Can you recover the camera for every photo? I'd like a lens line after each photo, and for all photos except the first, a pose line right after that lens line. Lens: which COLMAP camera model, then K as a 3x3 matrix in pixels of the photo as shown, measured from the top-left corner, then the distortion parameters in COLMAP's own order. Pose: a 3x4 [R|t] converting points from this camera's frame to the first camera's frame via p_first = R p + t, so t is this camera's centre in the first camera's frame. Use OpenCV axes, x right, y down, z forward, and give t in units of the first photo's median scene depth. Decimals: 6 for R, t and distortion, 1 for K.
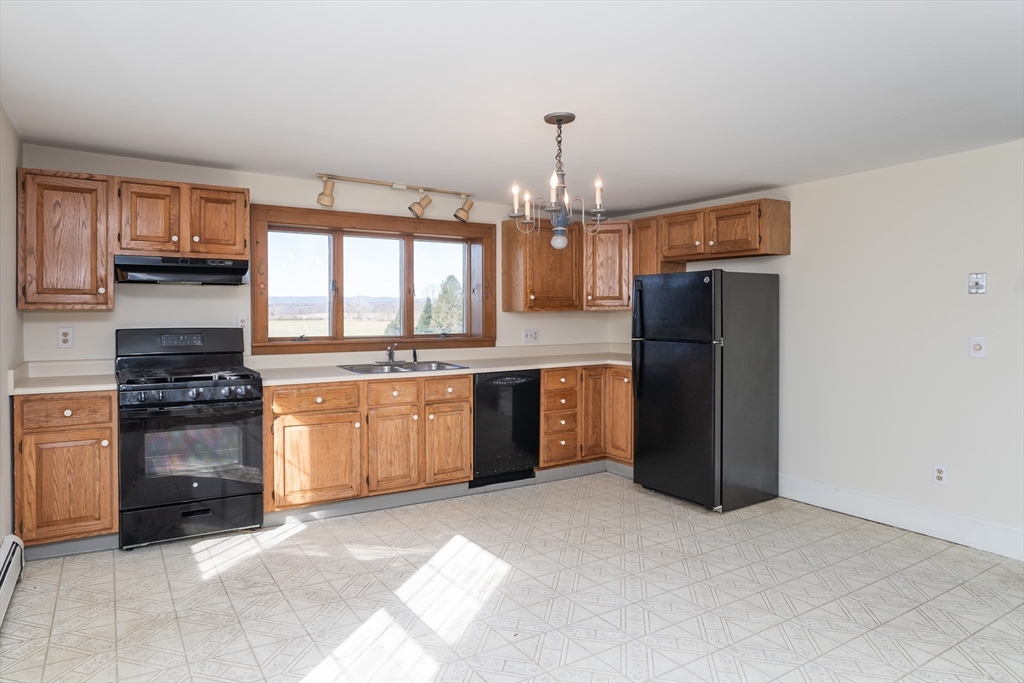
lens RADIAL K [[603.0, 0, 476.5], [0, 603.0, 310.9], [0, 0, 1]] dist [-0.038993, 0.002031]
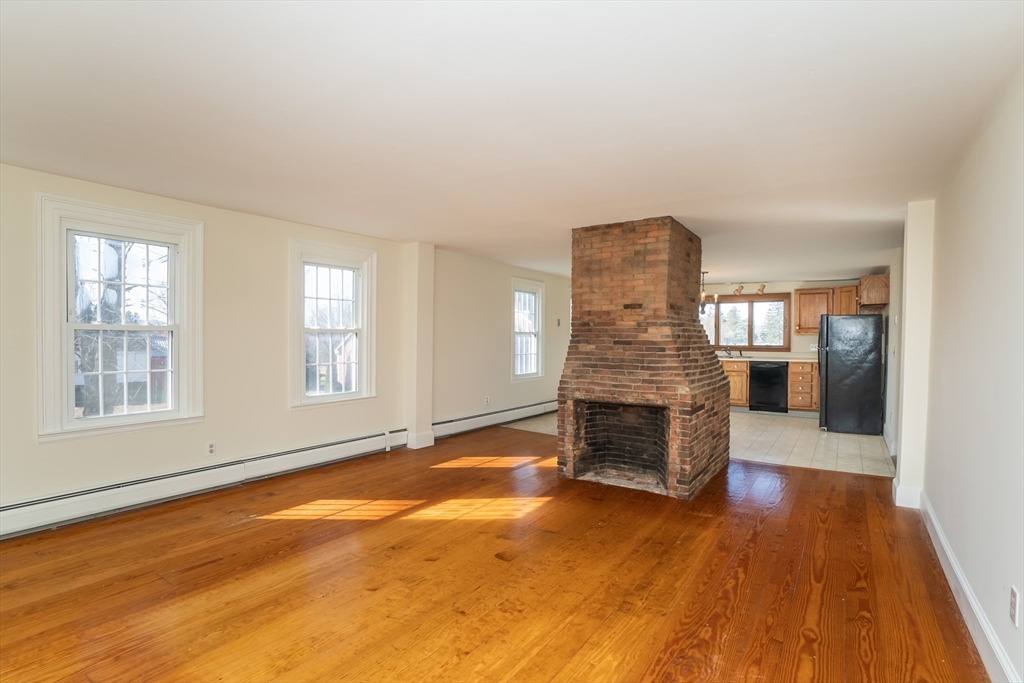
lens RADIAL K [[498.4, 0, 519.3], [0, 498.4, 342.6], [0, 0, 1]] dist [-0.062464, 0.000078]
pose [[0.425331, 0.011842, -0.904961, 1.559752], [0.002306, 0.999897, 0.014168, 0.003368], [0.905035, -0.008113, 0.425260, -0.727514]]
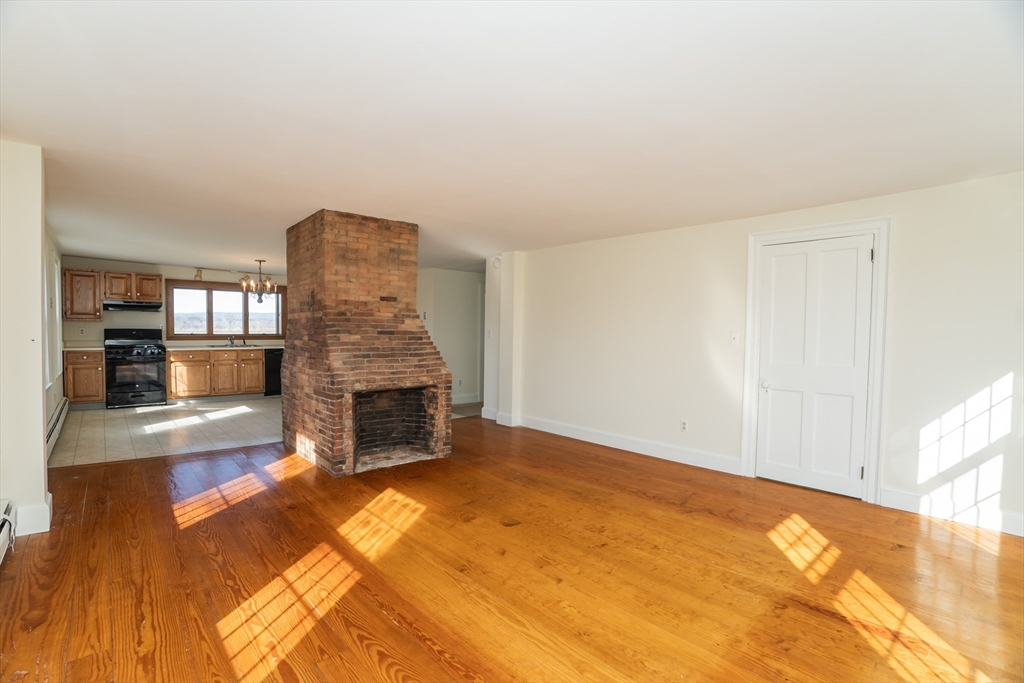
lens RADIAL K [[474.7, 0, 512.0], [0, 474.7, 341.5], [0, 0, 1]] dist [-0.067710, 0.025503]
pose [[0.982871, 0.007365, 0.184147, 0.732021], [-0.013314, 0.999428, 0.031087, 0.001610], [-0.183813, -0.033006, 0.982407, -1.214659]]
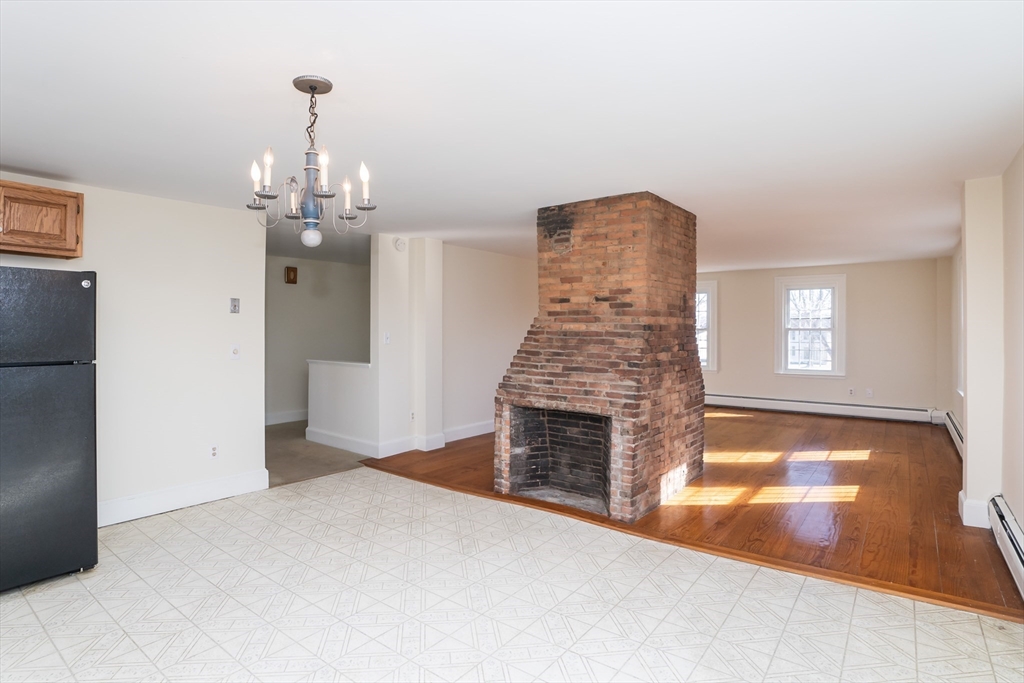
lens RADIAL K [[529.9, 0, 466.1], [0, 529.9, 329.5], [0, 0, 1]] dist [-0.040899, 0.000388]
pose [[-0.318855, -0.002242, 0.947801, -0.446643], [-0.012130, 0.999925, -0.001715, 0.003716], [-0.947726, -0.012043, -0.318858, 0.777284]]
